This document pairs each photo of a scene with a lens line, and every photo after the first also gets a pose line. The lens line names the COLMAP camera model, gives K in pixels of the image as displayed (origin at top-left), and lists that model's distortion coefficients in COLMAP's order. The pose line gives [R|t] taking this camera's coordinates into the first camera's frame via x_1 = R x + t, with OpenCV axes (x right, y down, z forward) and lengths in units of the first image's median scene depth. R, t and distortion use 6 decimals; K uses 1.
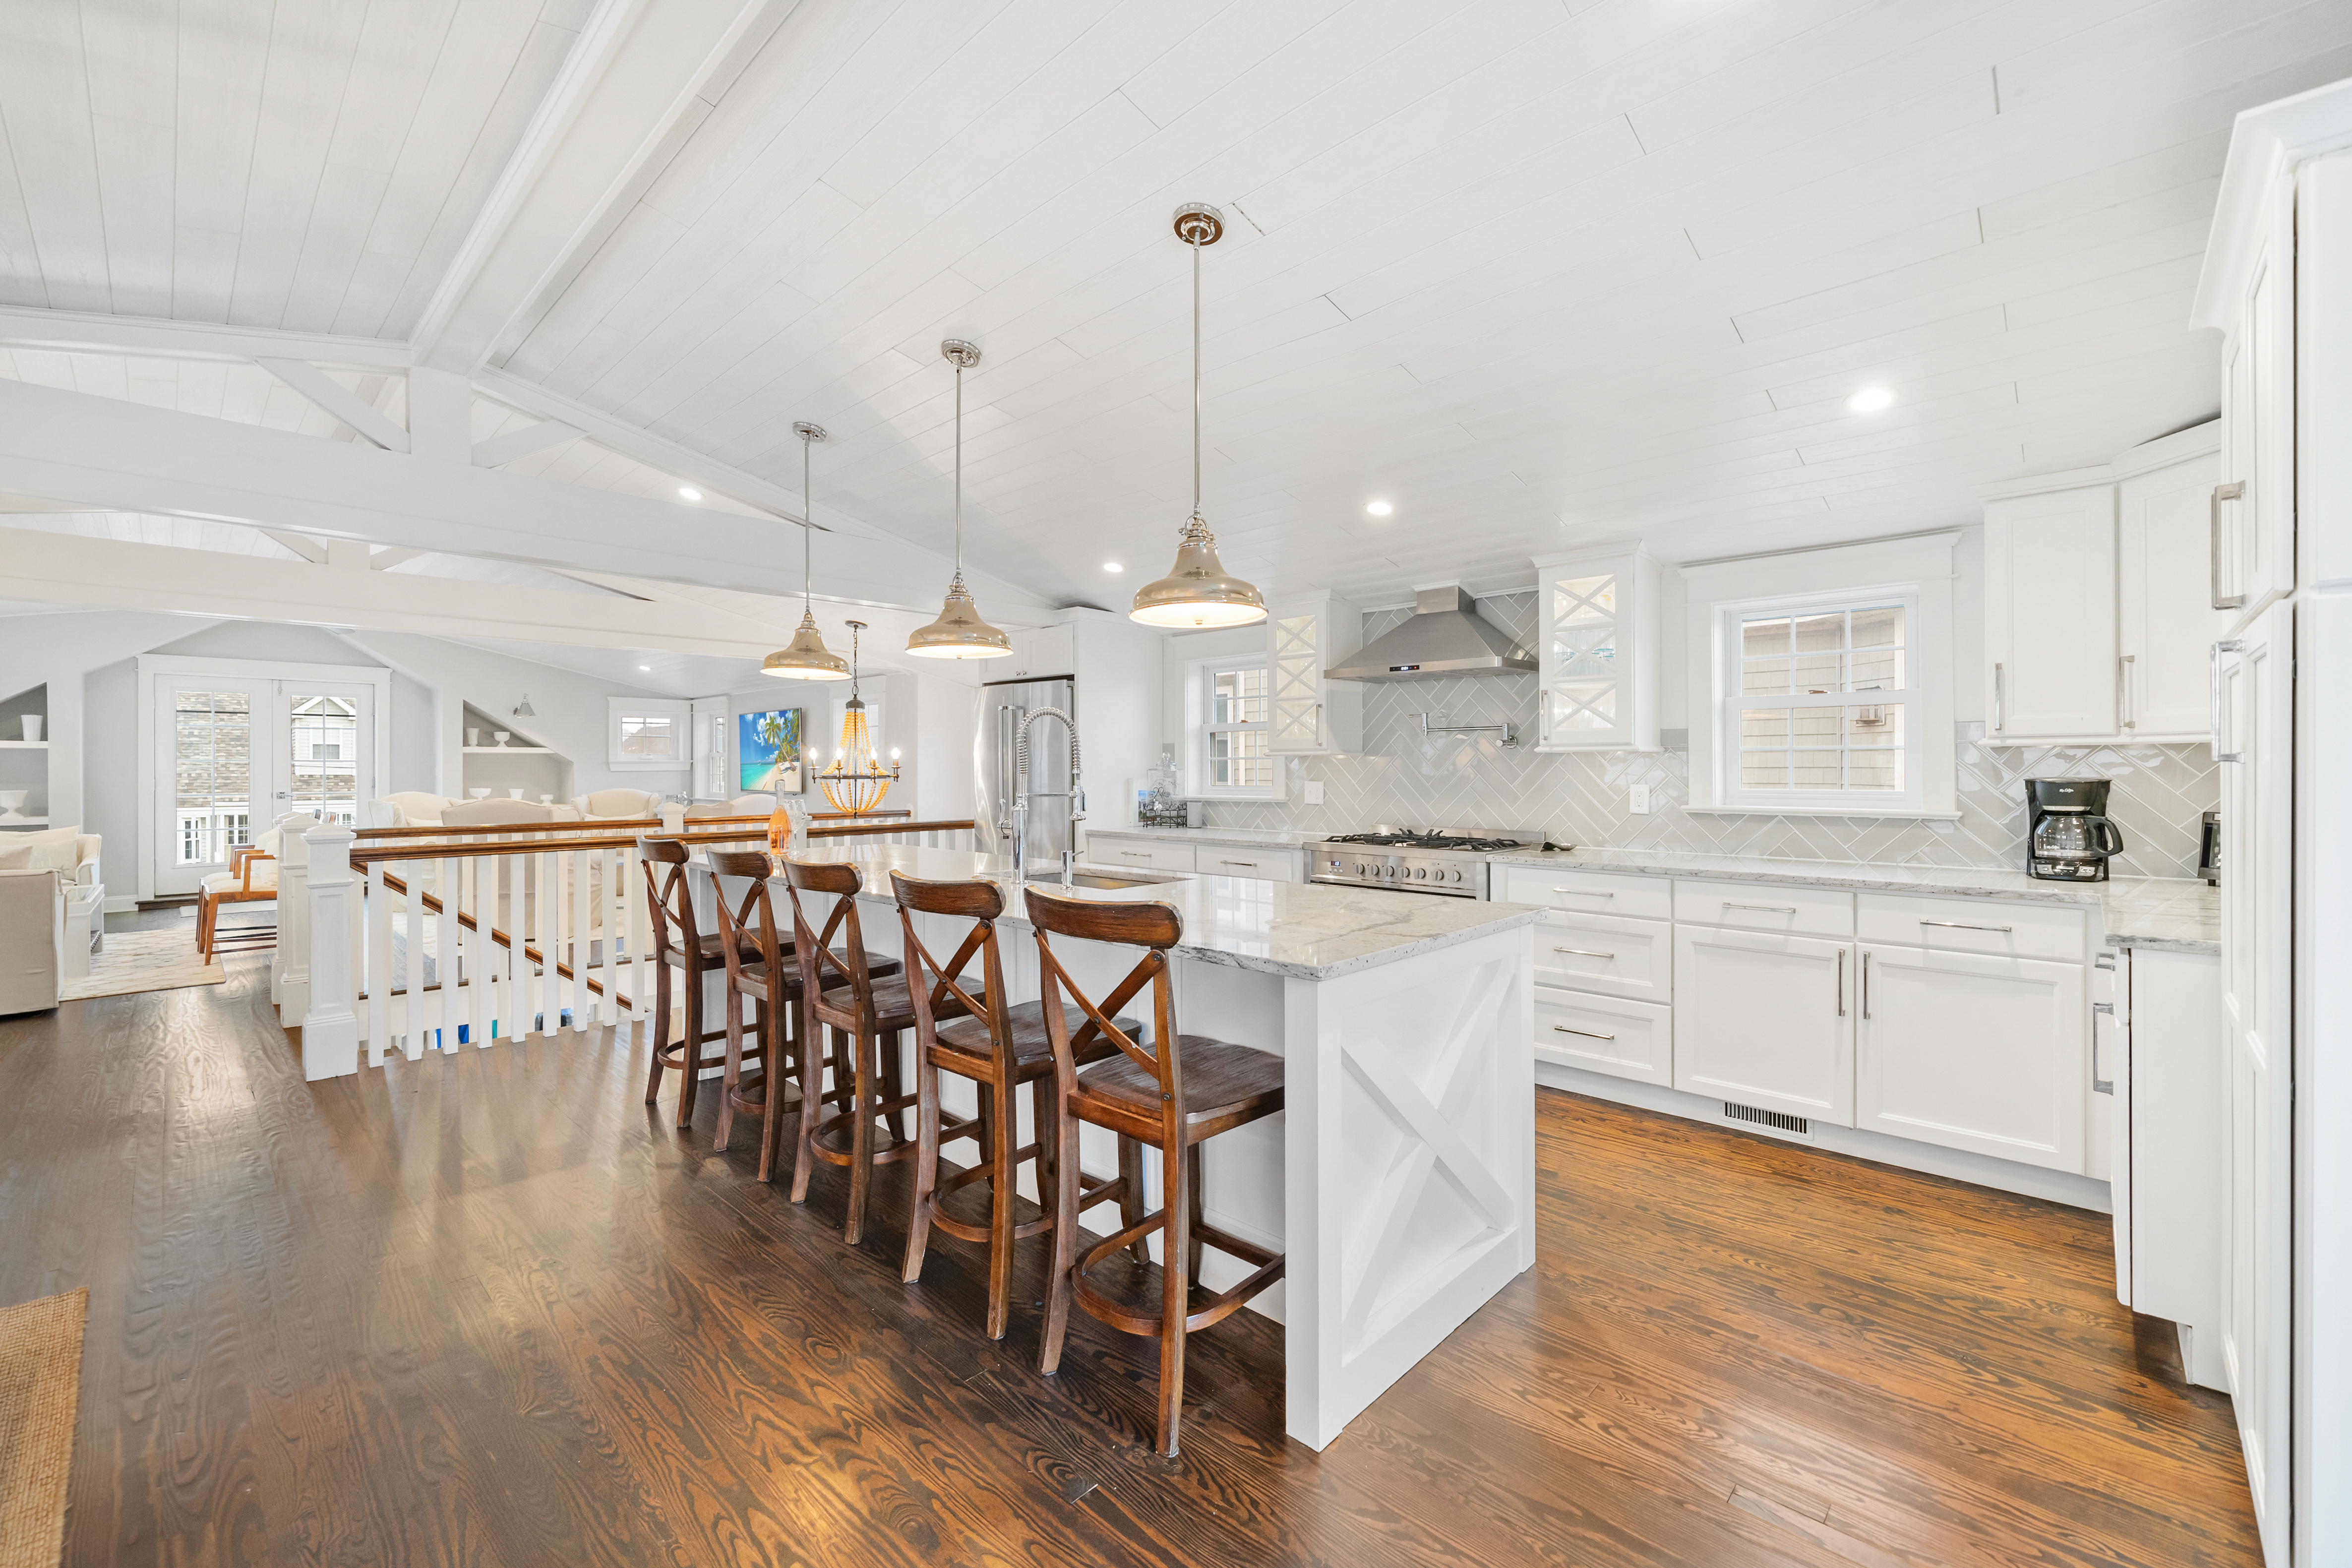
lens RADIAL K [[956.4, 0, 1176.0], [0, 956.4, 784.0], [0, 0, 1]] dist [-0.002185, -0.000237]
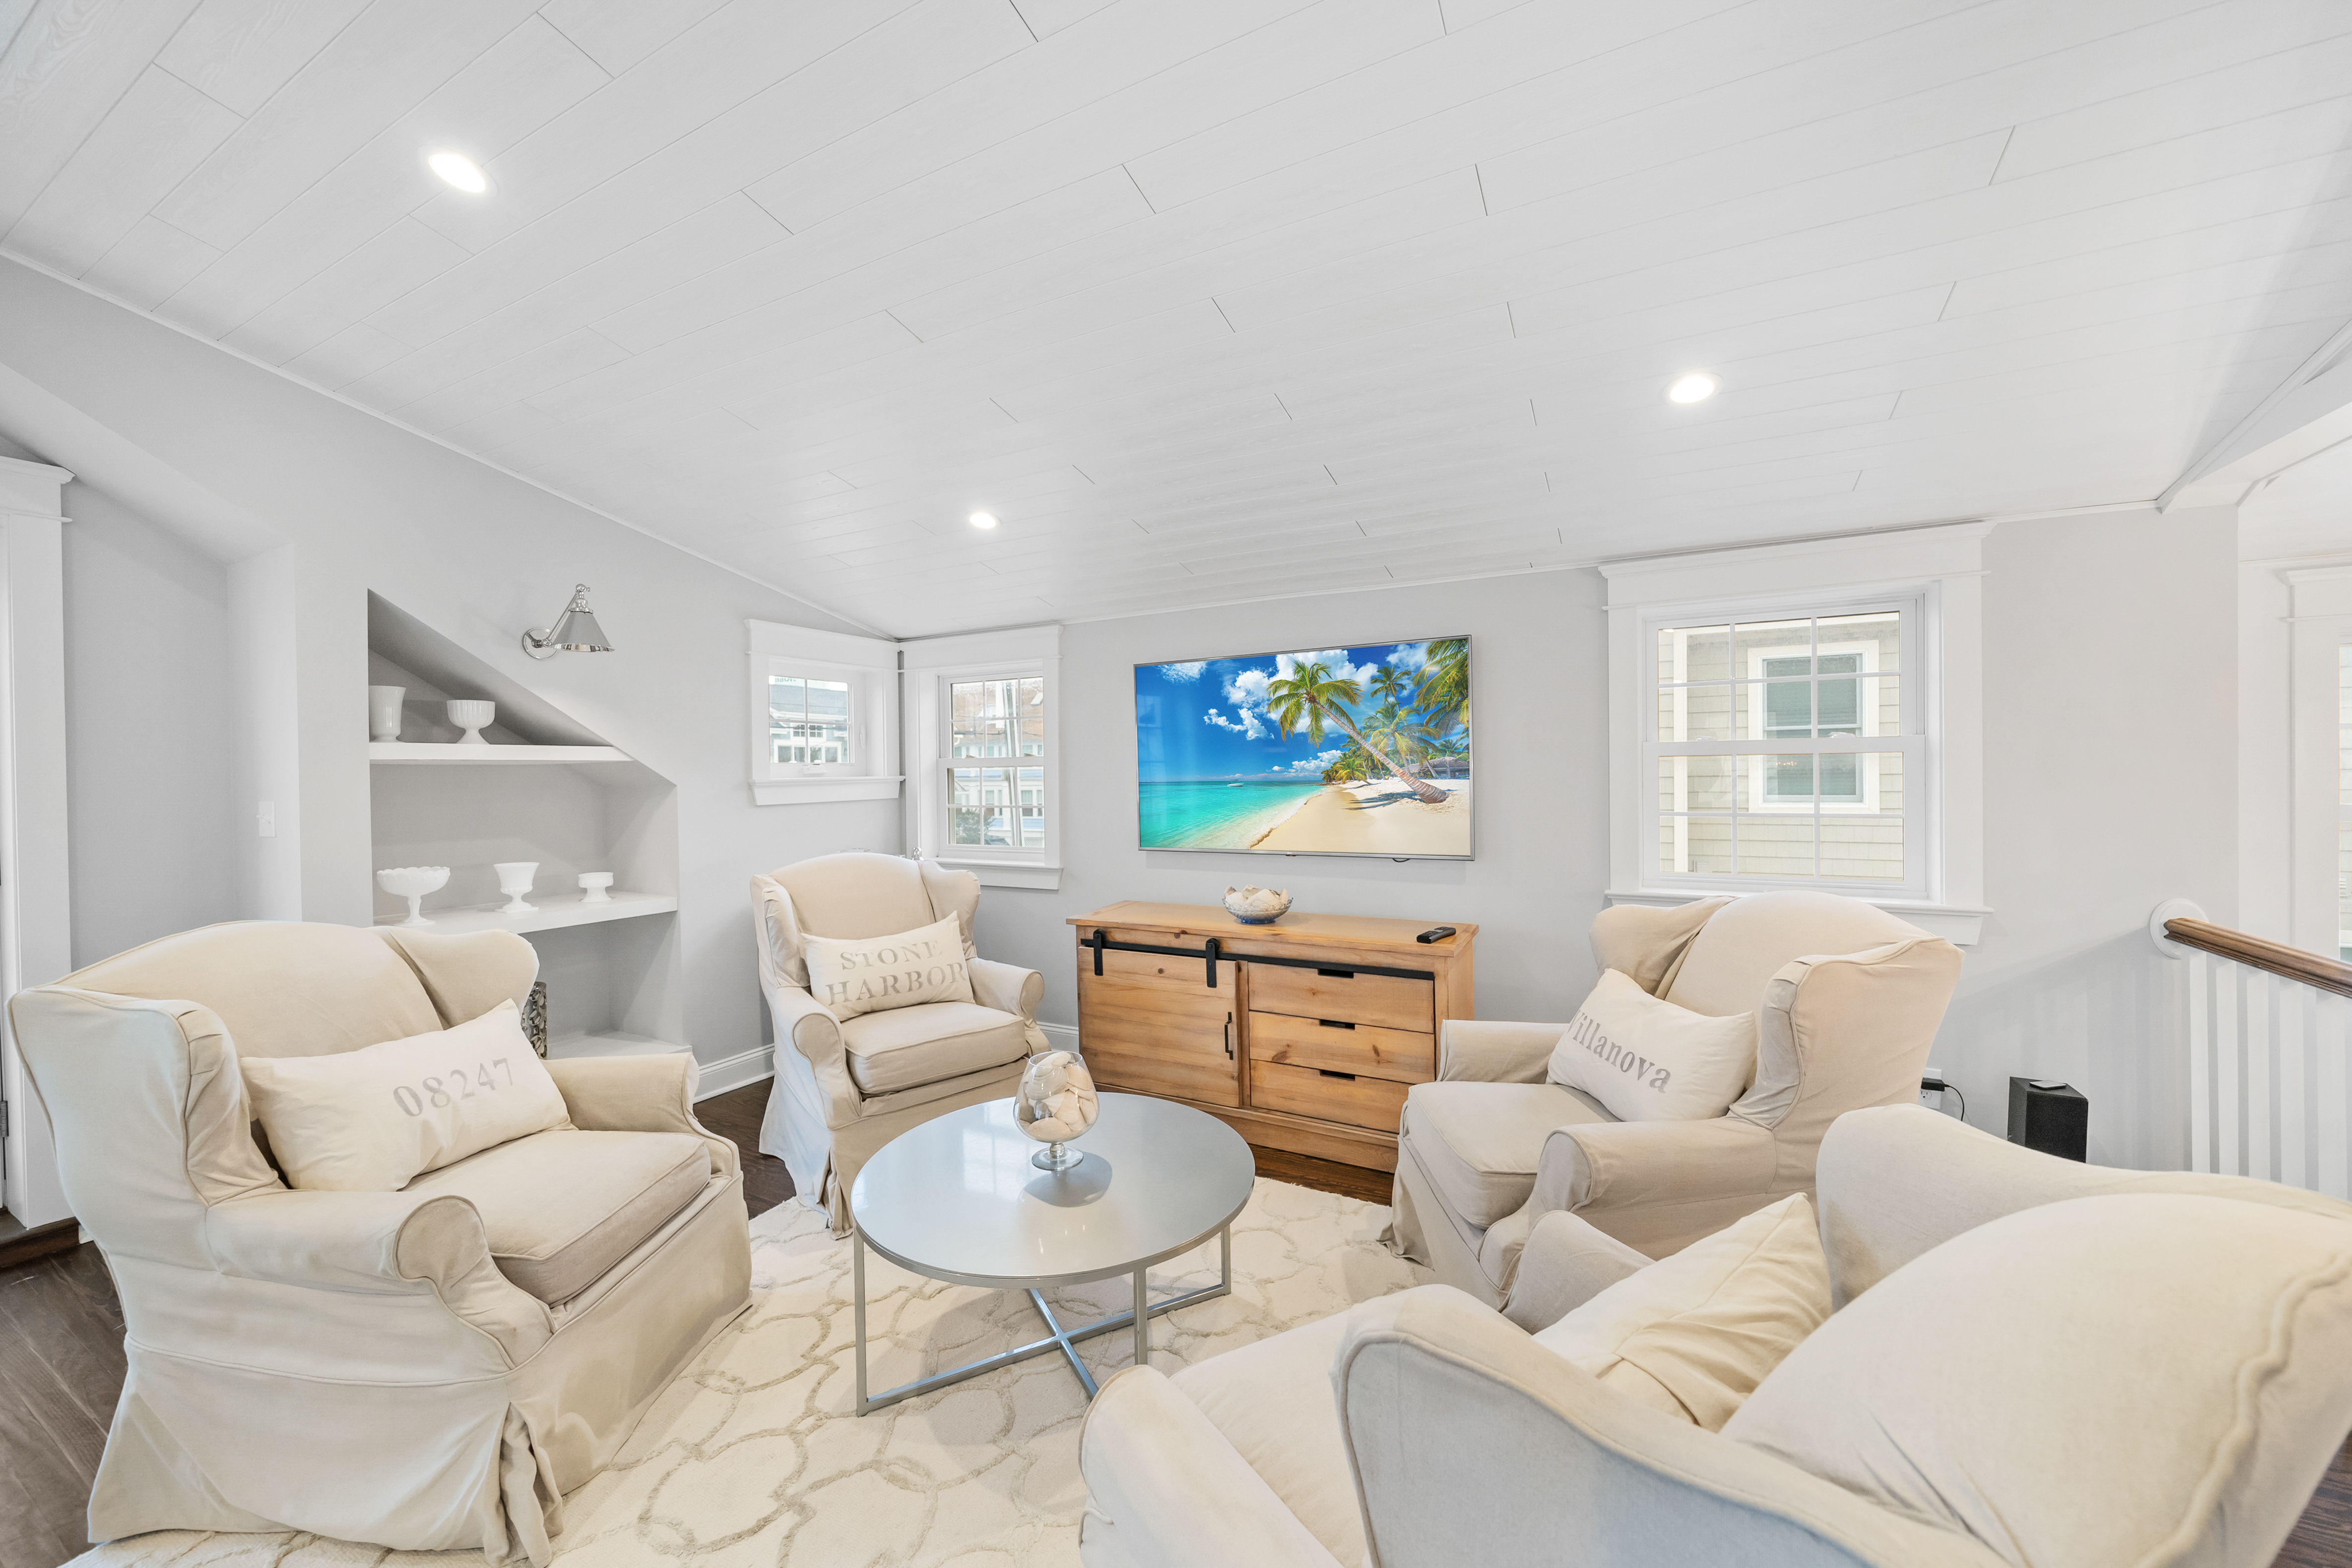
lens RADIAL K [[895.1, 0, 1171.7], [0, 895.1, 815.2], [0, 0, 1]] dist [0.000551, 0.000055]
pose [[0.968411, -0.020435, 0.248521, -1.032961], [0.013824, 0.999503, 0.028318, -0.035614], [-0.248976, -0.023988, 0.968213, 1.185495]]
